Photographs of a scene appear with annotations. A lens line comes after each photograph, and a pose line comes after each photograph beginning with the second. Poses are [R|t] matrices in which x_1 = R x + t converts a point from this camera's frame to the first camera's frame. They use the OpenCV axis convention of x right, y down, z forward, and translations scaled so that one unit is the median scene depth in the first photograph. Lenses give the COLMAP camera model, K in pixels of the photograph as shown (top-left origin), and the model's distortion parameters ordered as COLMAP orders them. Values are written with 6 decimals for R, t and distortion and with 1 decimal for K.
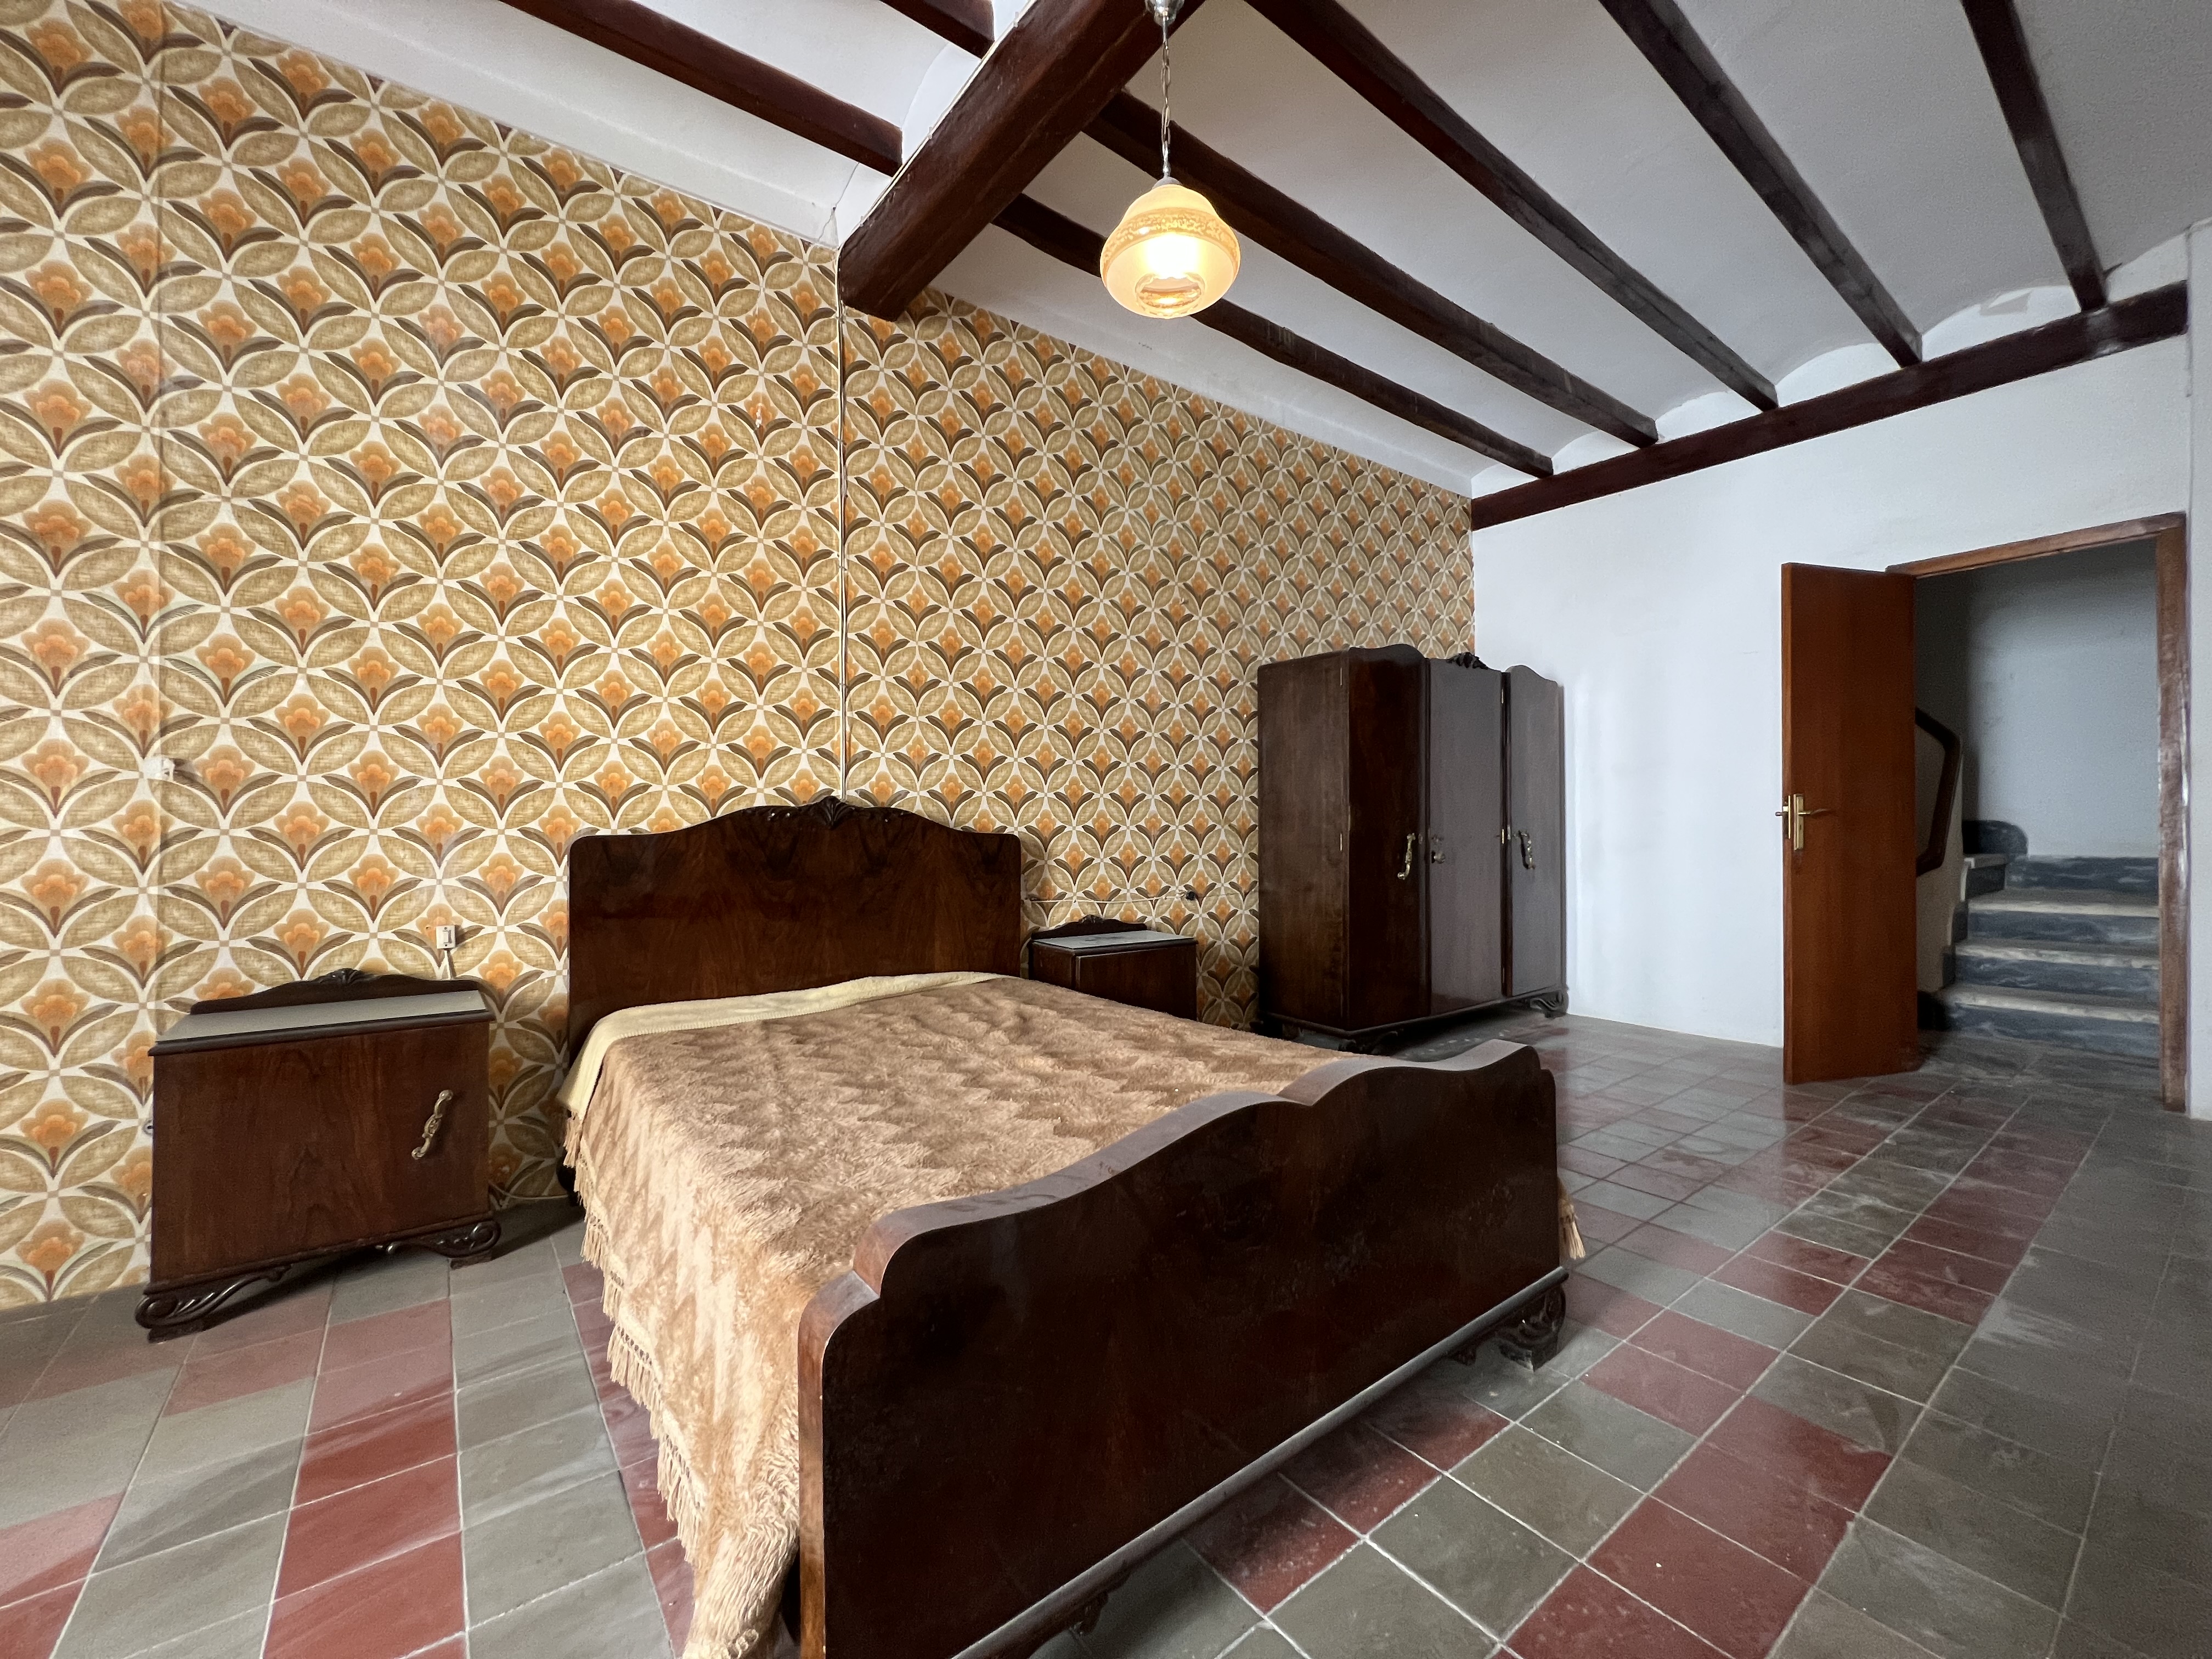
lens RADIAL K [[886.7, 0, 1104.0], [0, 886.7, 831.8], [0, 0, 1]] dist [-0.002768, 0.000350]
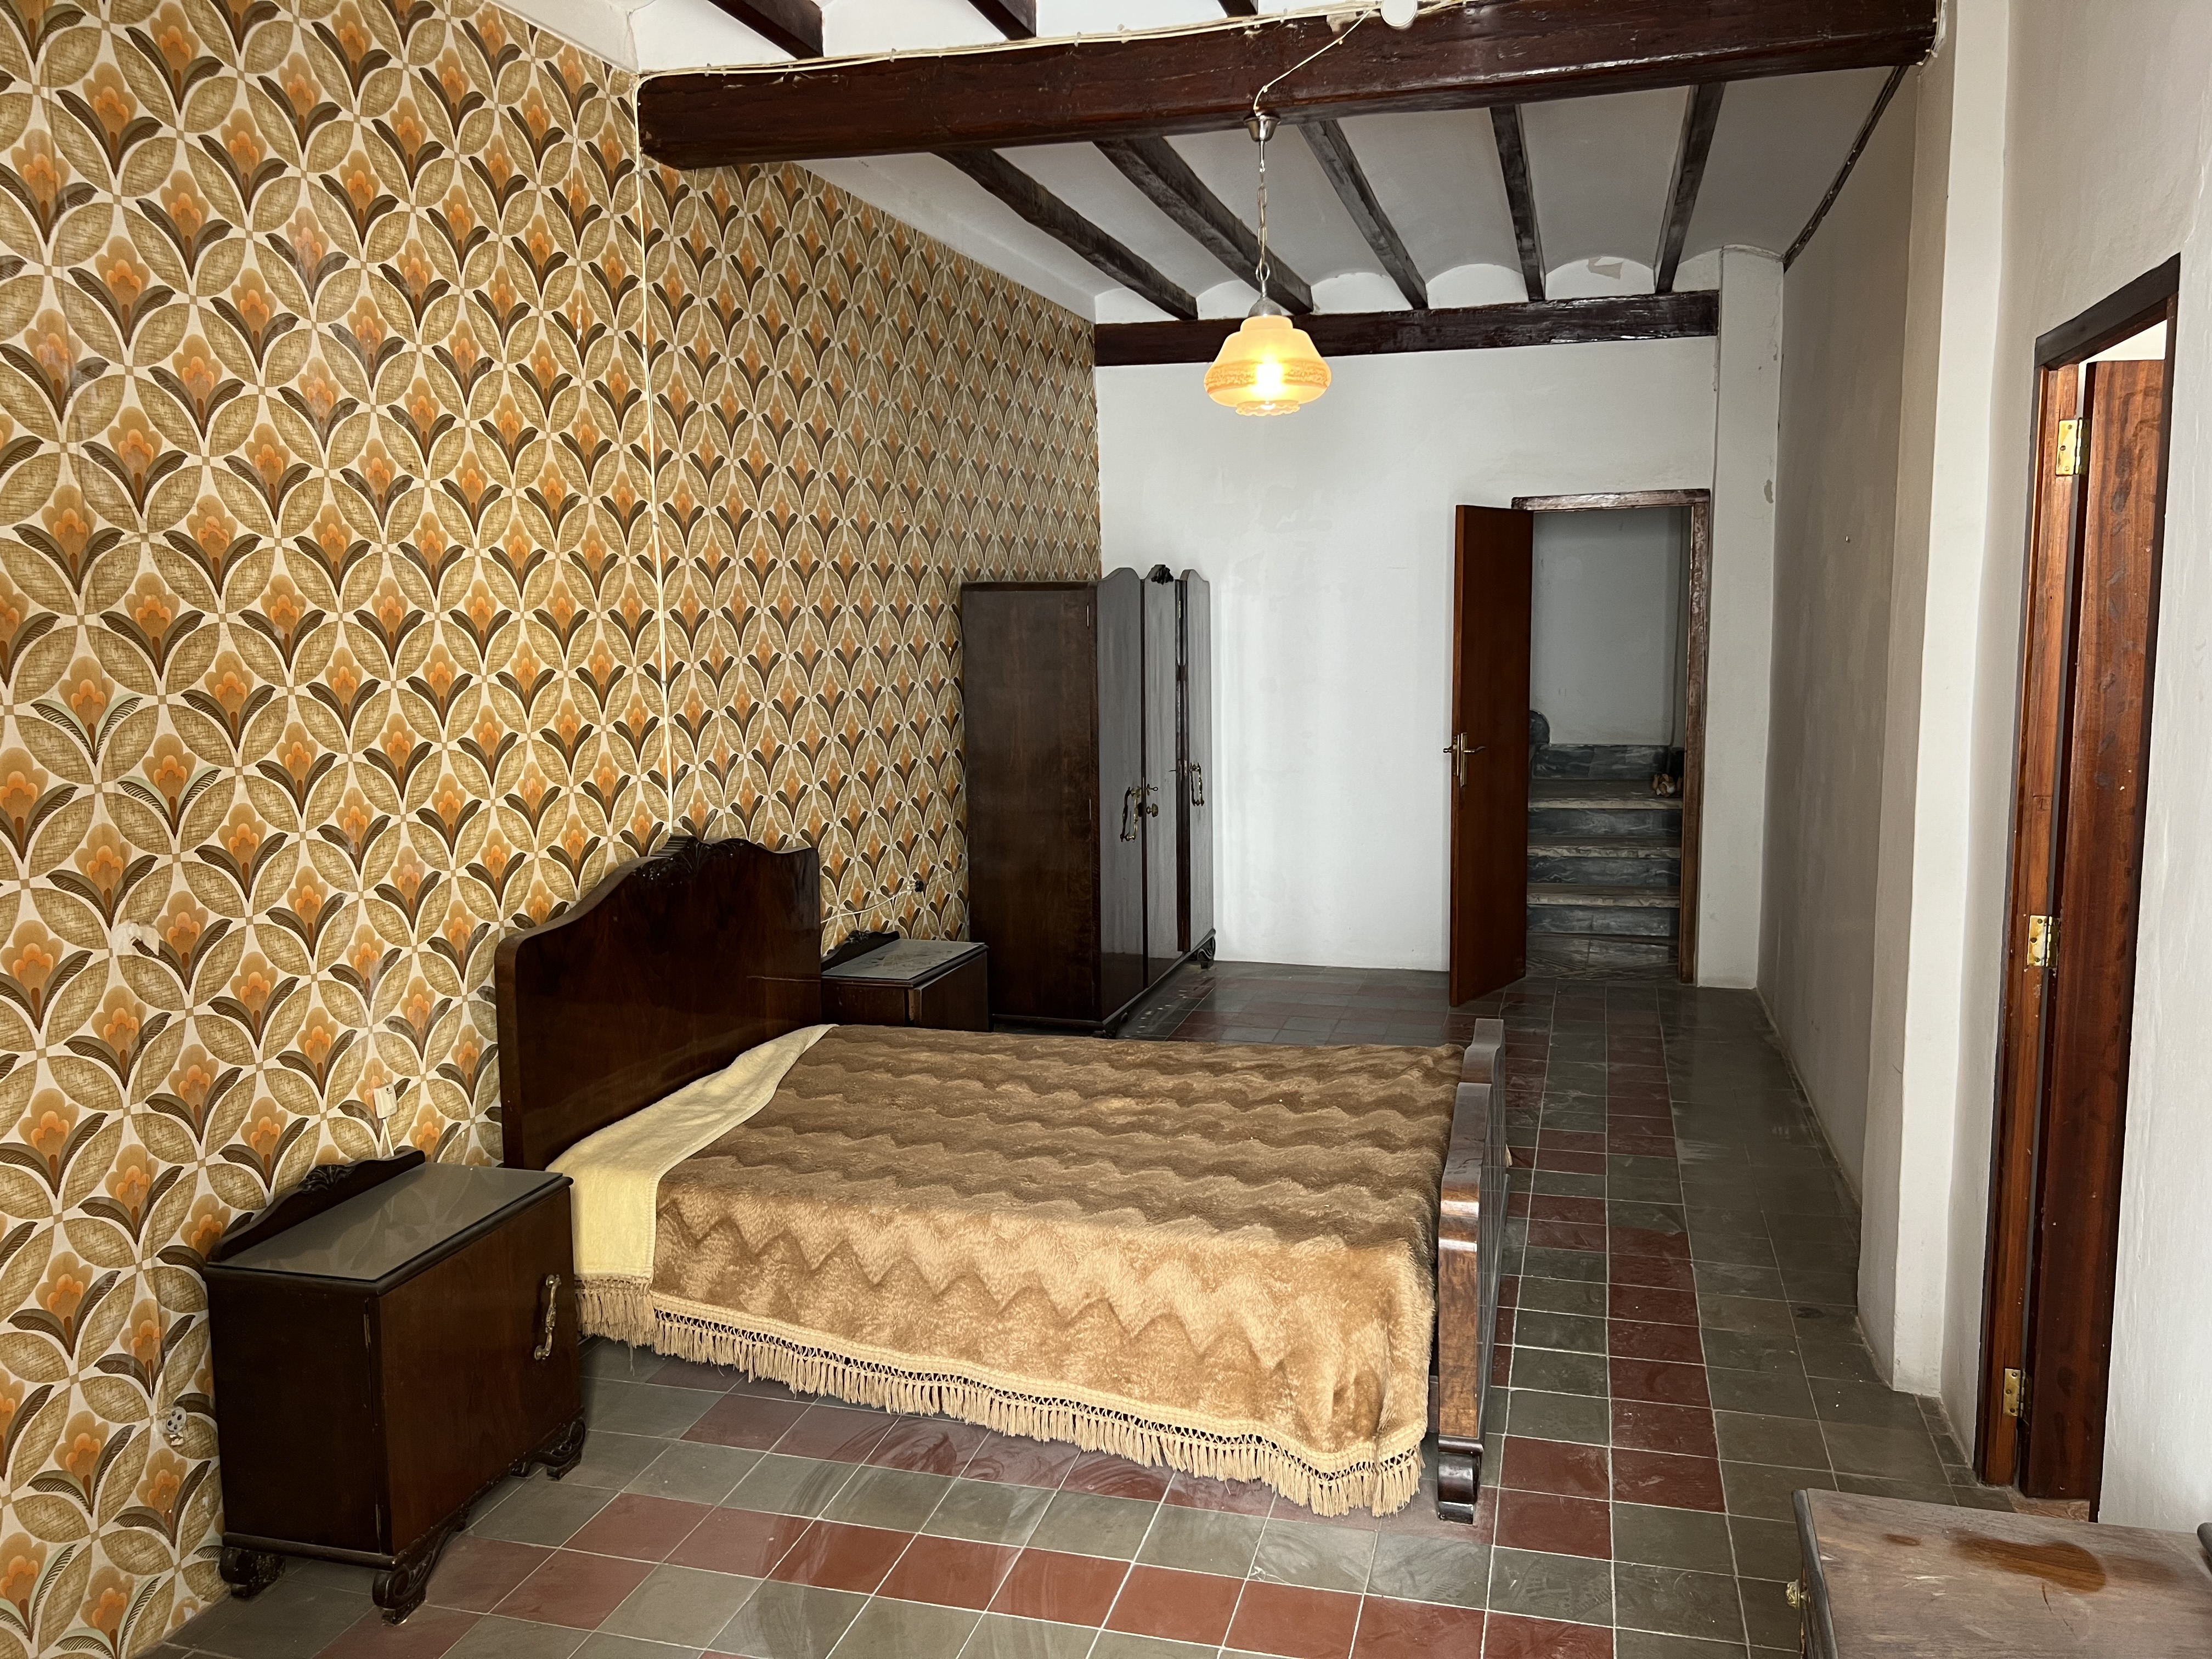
lens RADIAL K [[1704.5, 0, 1113.3], [0, 1704.5, 819.4], [0, 0, 1]] dist [0.112394, -0.147105]
pose [[0.789336, -0.086545, 0.607831, -0.962868], [0.011713, 0.991958, 0.126028, -0.248536], [-0.613849, -0.092358, 0.784002, -0.418781]]
